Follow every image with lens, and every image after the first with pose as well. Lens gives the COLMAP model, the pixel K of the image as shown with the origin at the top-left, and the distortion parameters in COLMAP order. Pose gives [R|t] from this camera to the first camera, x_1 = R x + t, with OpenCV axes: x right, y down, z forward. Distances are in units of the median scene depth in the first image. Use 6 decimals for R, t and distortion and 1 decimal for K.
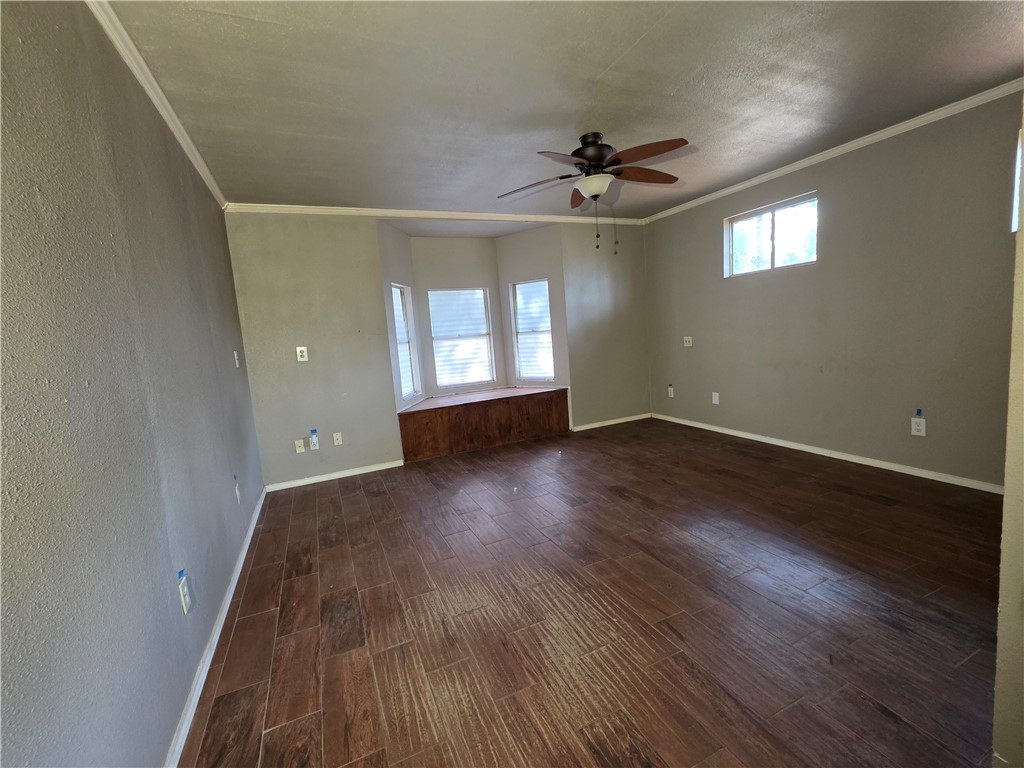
lens RADIAL K [[433.5, 0, 503.5], [0, 433.5, 381.5], [0, 0, 1]] dist [0.002766, -0.000505]
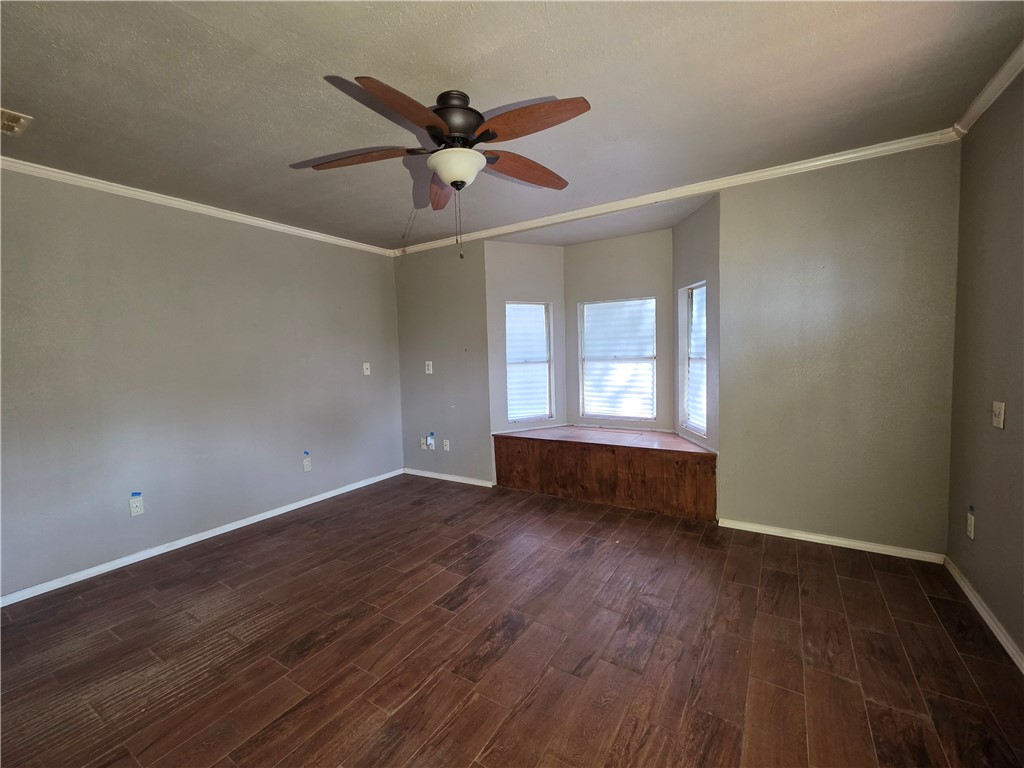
lens RADIAL K [[433.5, 0, 503.5], [0, 433.5, 381.5], [0, 0, 1]] dist [0.002766, -0.000505]
pose [[0.551091, 0.114869, -0.826501, 0.648115], [-0.108989, 0.991903, 0.065185, -0.127893], [0.827296, 0.054157, 0.559149, 0.524912]]
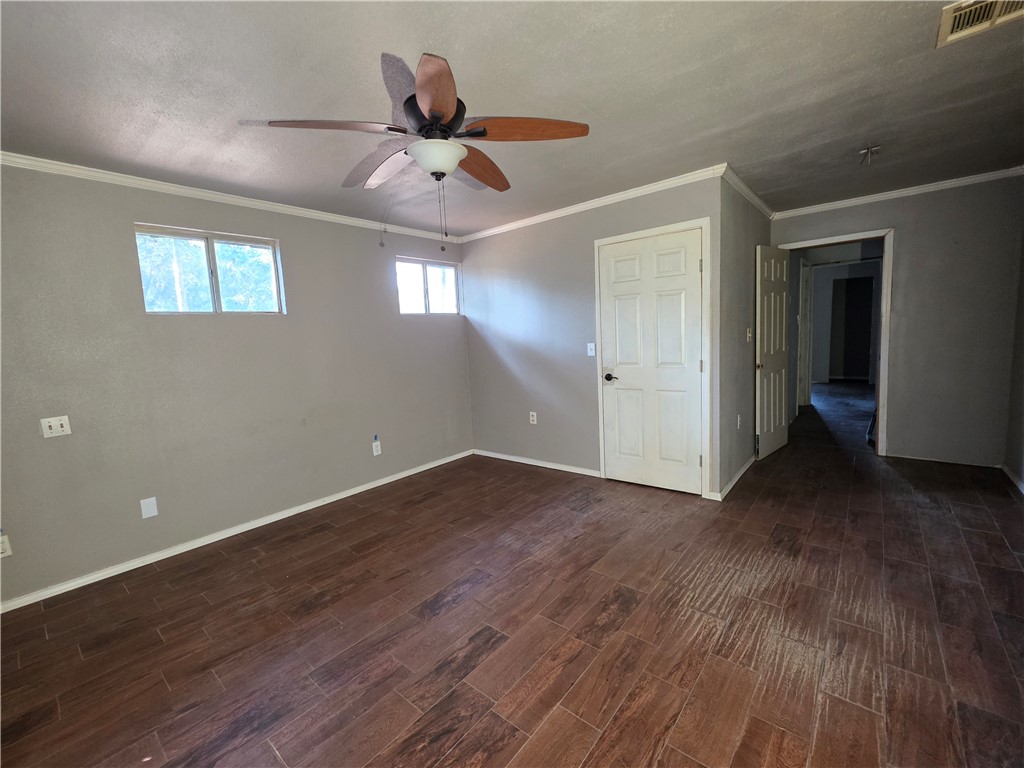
lens RADIAL K [[433.5, 0, 503.5], [0, 433.5, 381.5], [0, 0, 1]] dist [0.002766, -0.000505]
pose [[-0.428061, 0.000429, 0.903750, -0.338071], [0.191615, 0.977308, 0.090295, -0.116022], [-0.883203, 0.211823, -0.418429, 0.957891]]
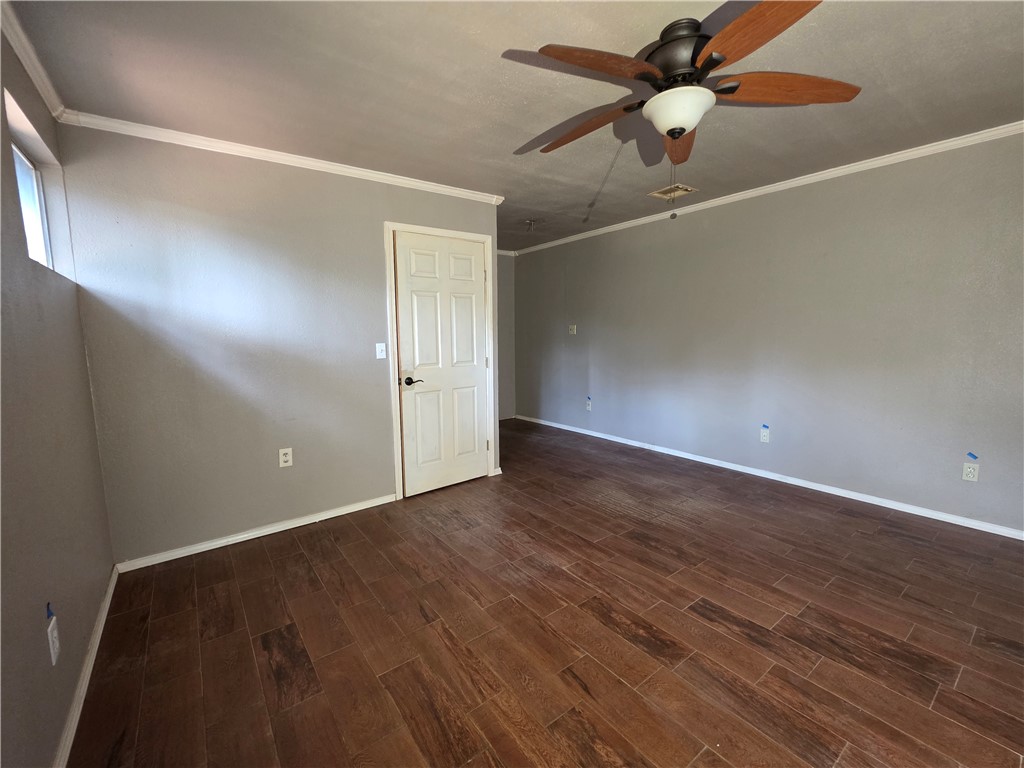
lens RADIAL K [[433.5, 0, 503.5], [0, 433.5, 381.5], [0, 0, 1]] dist [0.002766, -0.000505]
pose [[-0.970556, 0.118385, -0.209775, 0.461978], [0.065086, 0.967385, 0.244807, -0.193155], [0.231915, 0.223946, -0.946606, 1.208168]]
